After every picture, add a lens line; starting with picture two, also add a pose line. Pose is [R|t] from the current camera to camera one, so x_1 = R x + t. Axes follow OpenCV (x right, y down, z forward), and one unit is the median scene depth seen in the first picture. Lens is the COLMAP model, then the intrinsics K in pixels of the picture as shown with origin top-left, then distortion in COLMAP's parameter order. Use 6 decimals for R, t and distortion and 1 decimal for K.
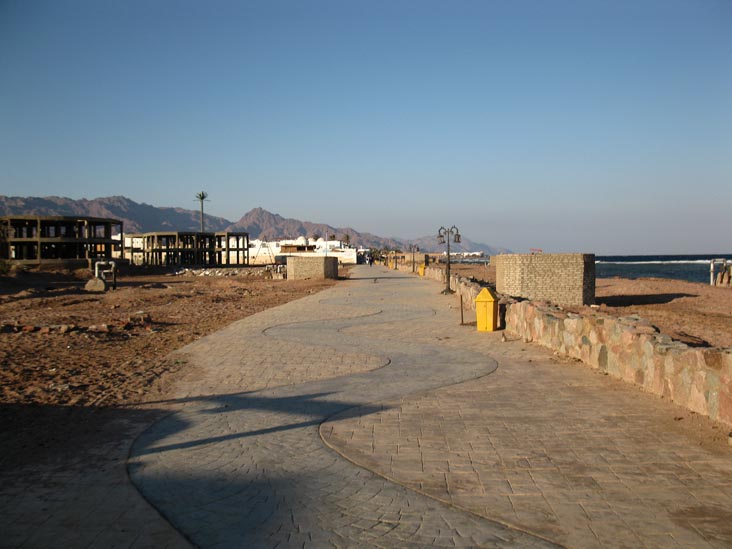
lens RADIAL K [[766.2, 0, 366.0], [0, 766.2, 274.5], [0, 0, 1]] dist [-0.175357, 0.218552]
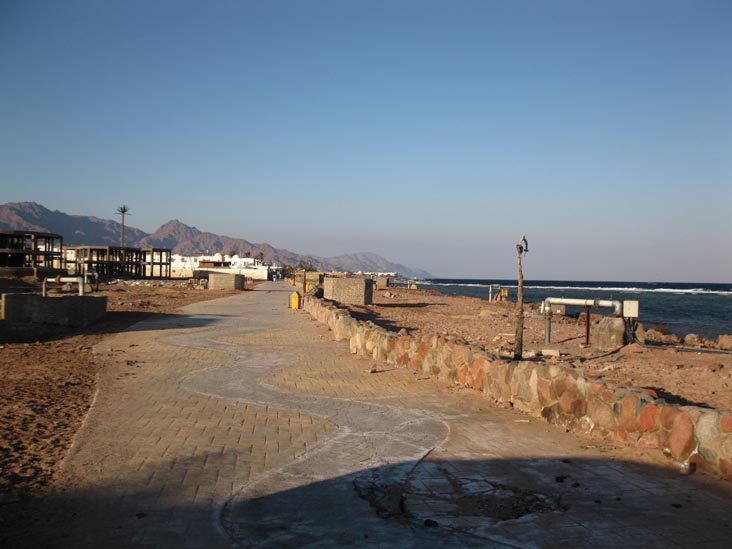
lens RADIAL K [[766.2, 0, 366.0], [0, 766.2, 274.5], [0, 0, 1]] dist [-0.175357, 0.218552]
pose [[0.993448, 0.034039, 0.109096, 0.010875], [-0.031481, 0.999189, -0.025093, 0.001712], [-0.109862, 0.021494, 0.993714, -0.147191]]
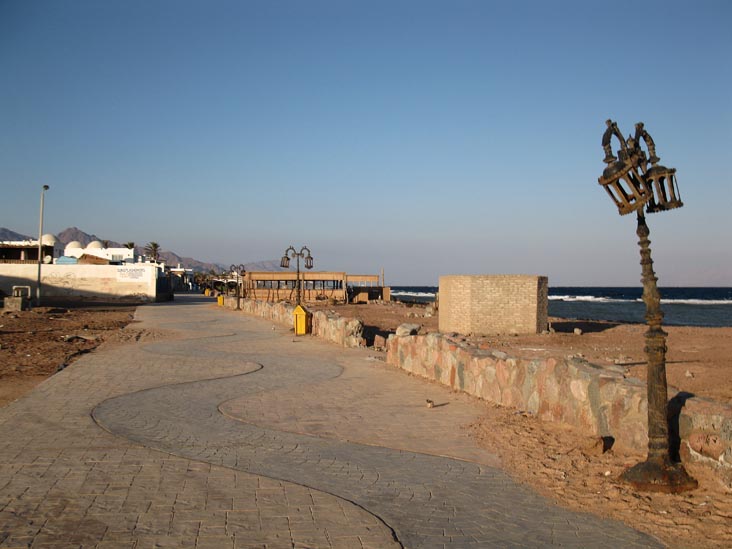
lens RADIAL K [[777.0, 0, 366.0], [0, 777.0, 274.5], [0, 0, 1]] dist [-0.149166, 0.042785]
pose [[0.973886, 0.024352, 0.225729, 0.001380], [-0.016190, 0.999149, -0.037938, -0.016862], [-0.226461, 0.033293, 0.973451, 0.798326]]
